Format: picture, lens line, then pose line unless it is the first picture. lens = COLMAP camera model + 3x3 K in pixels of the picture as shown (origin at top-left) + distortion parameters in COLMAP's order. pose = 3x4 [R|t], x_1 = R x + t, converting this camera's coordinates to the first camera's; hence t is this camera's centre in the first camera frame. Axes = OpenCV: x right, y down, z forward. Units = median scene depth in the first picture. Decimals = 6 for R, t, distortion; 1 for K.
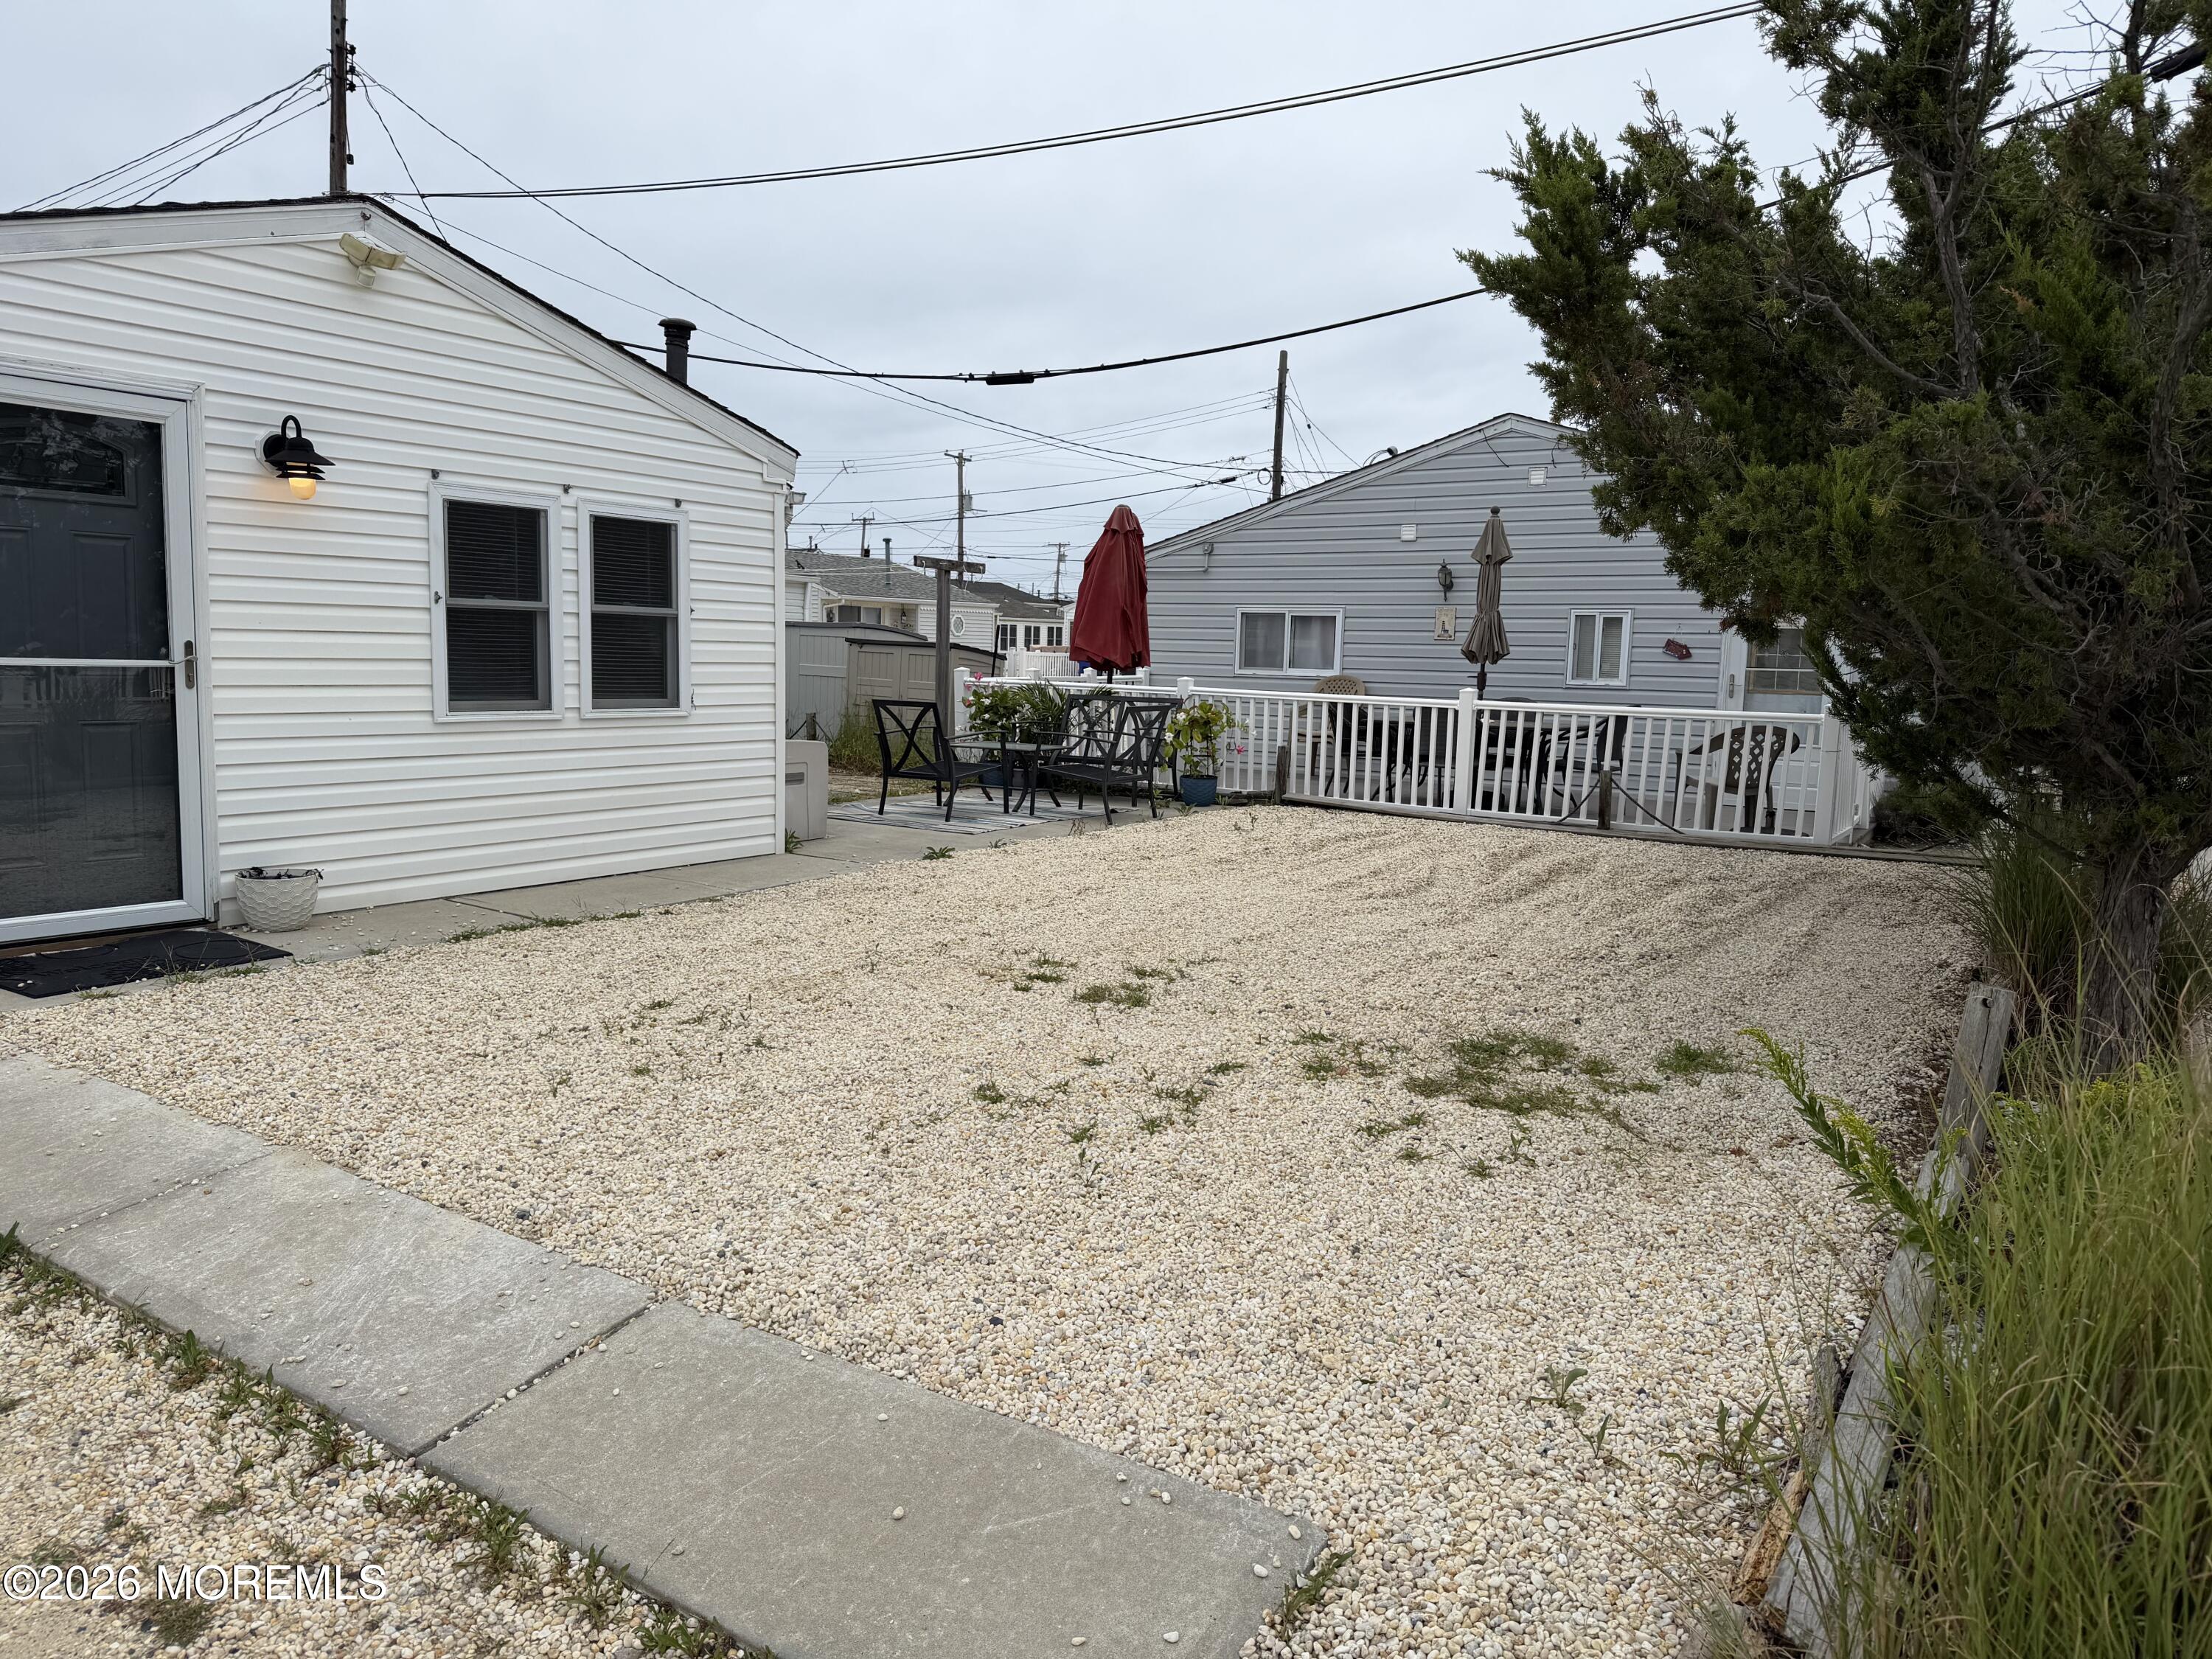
lens RADIAL K [[1521.7, 0, 1112.8], [0, 1521.7, 827.4], [0, 0, 1]] dist [0.173138, -0.302595]
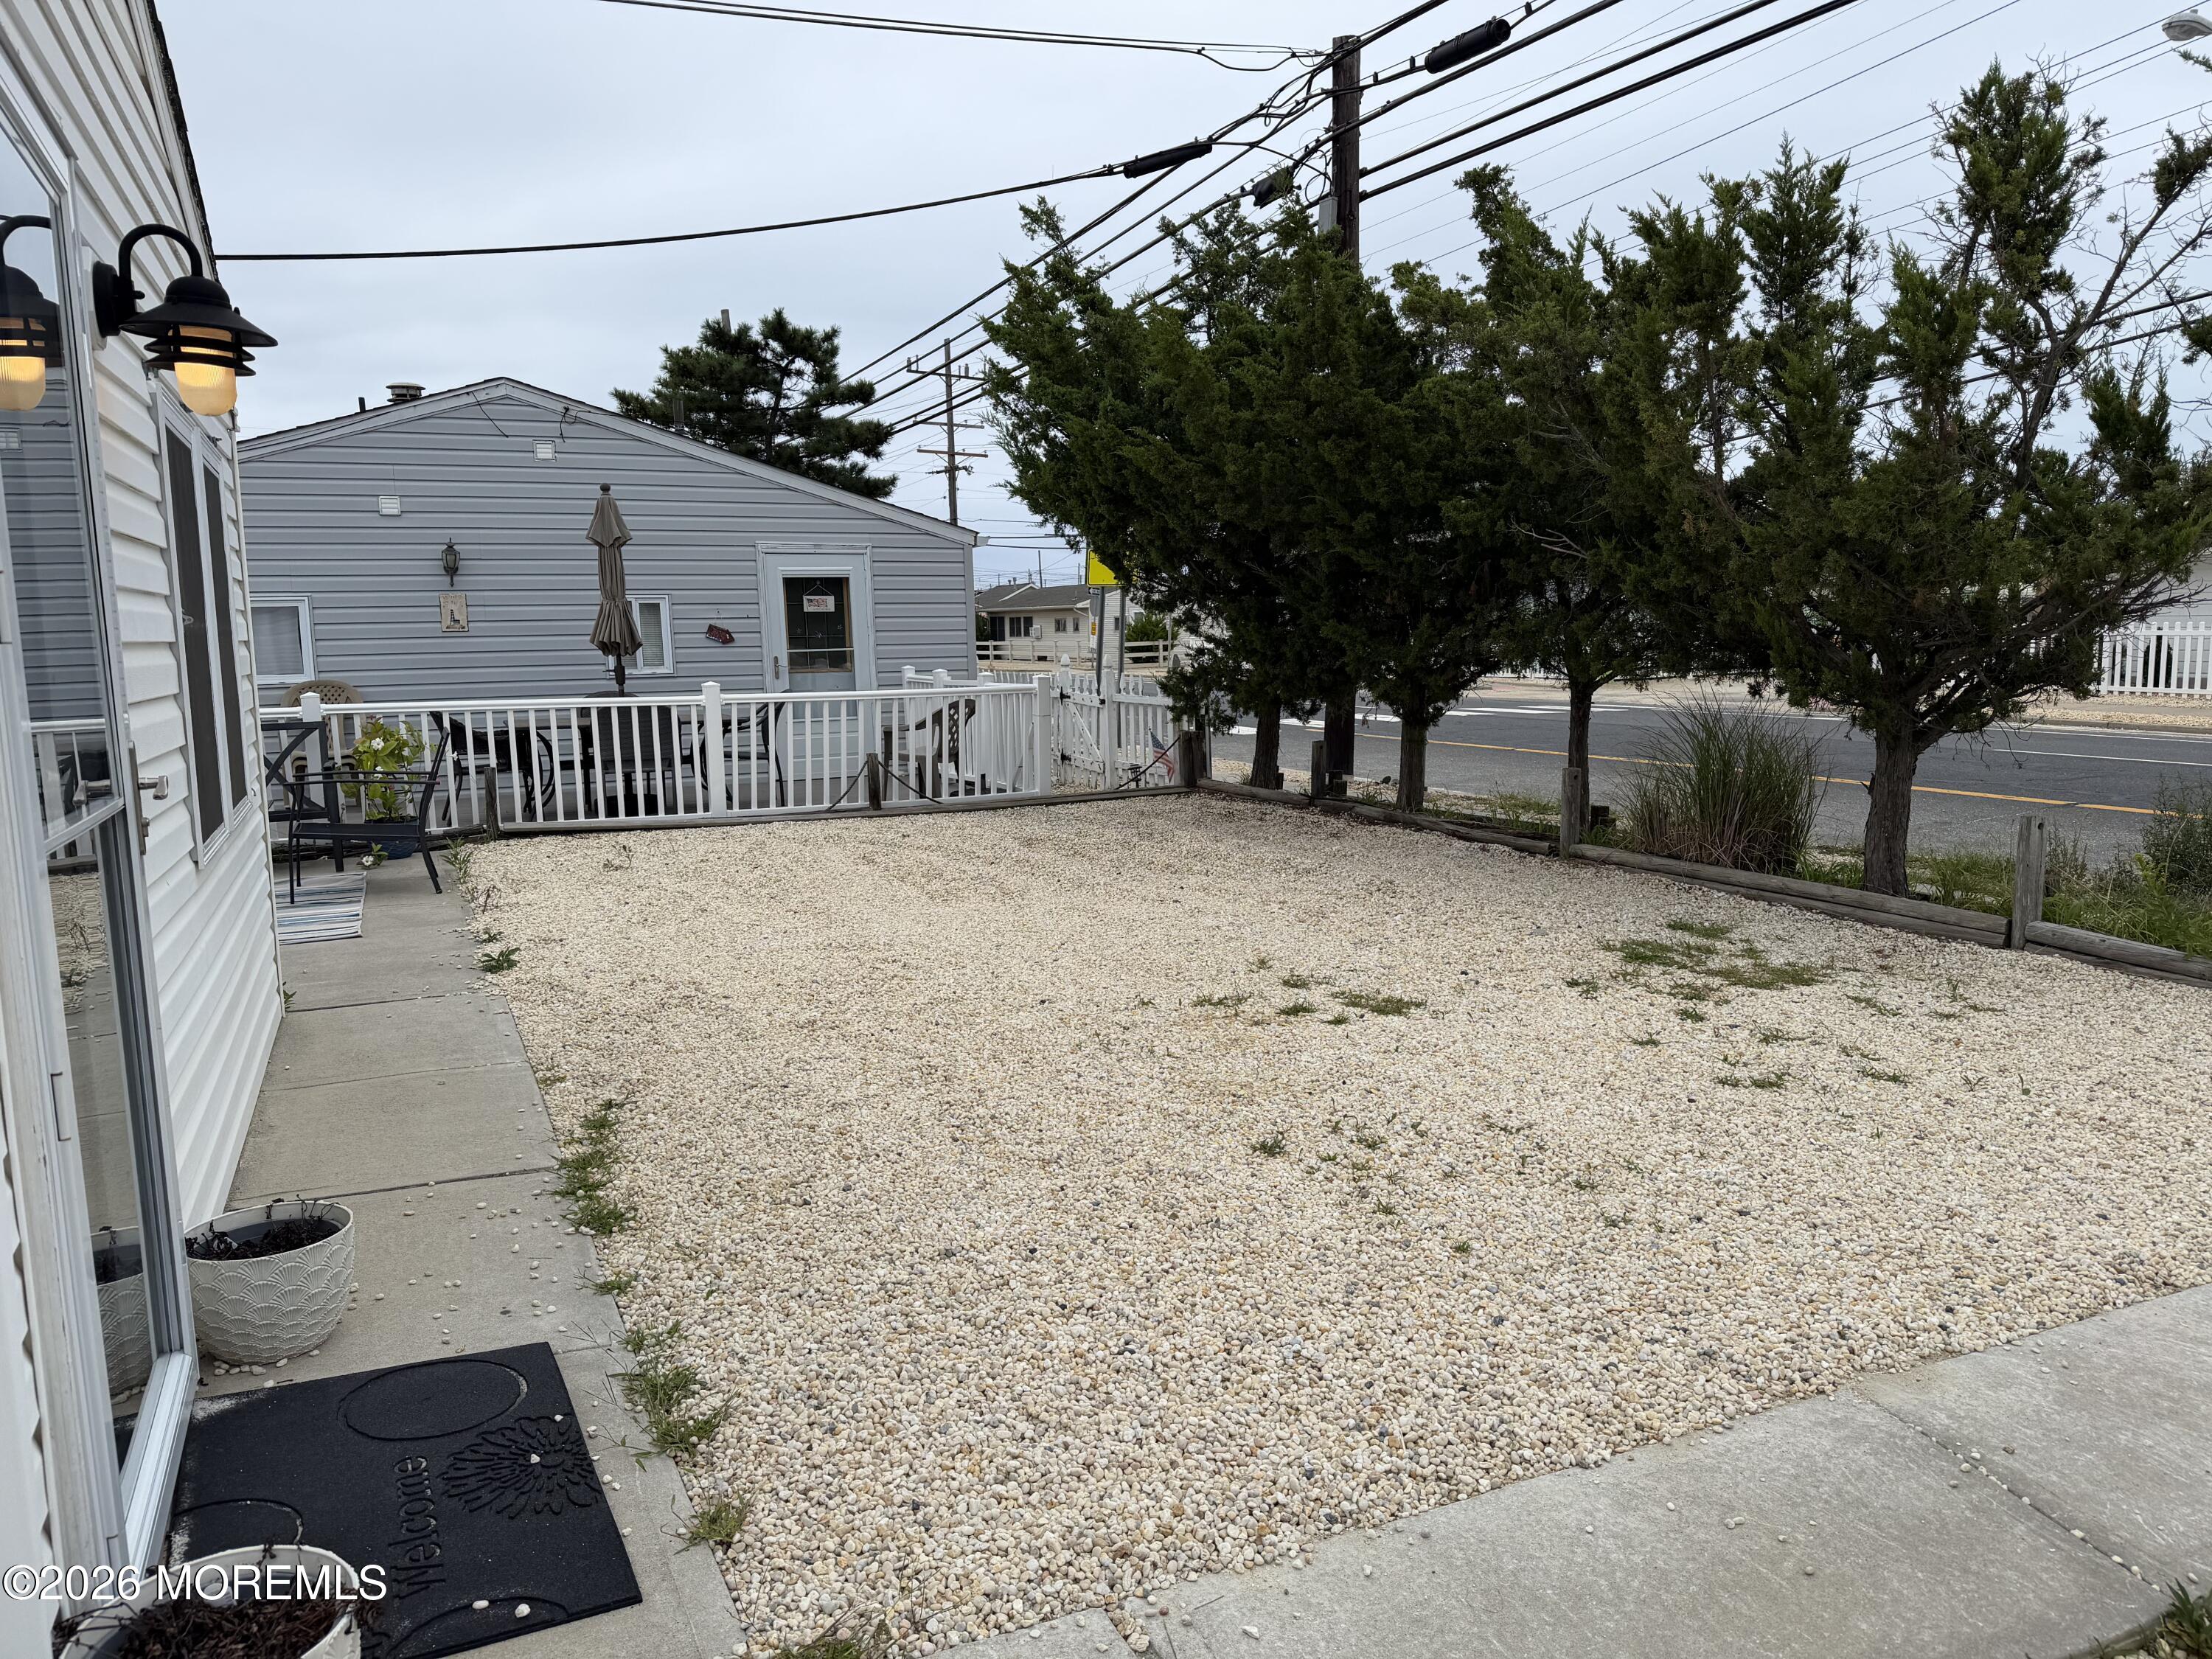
lens RADIAL K [[1548.1, 0, 1109.6], [0, 1548.1, 818.3], [0, 0, 1]] dist [0.037942, -0.043604]
pose [[0.537595, -0.137569, 0.831905, -1.096726], [0.133815, 0.988017, 0.076910, -0.126057], [-0.832517, 0.069975, 0.549562, 0.761766]]
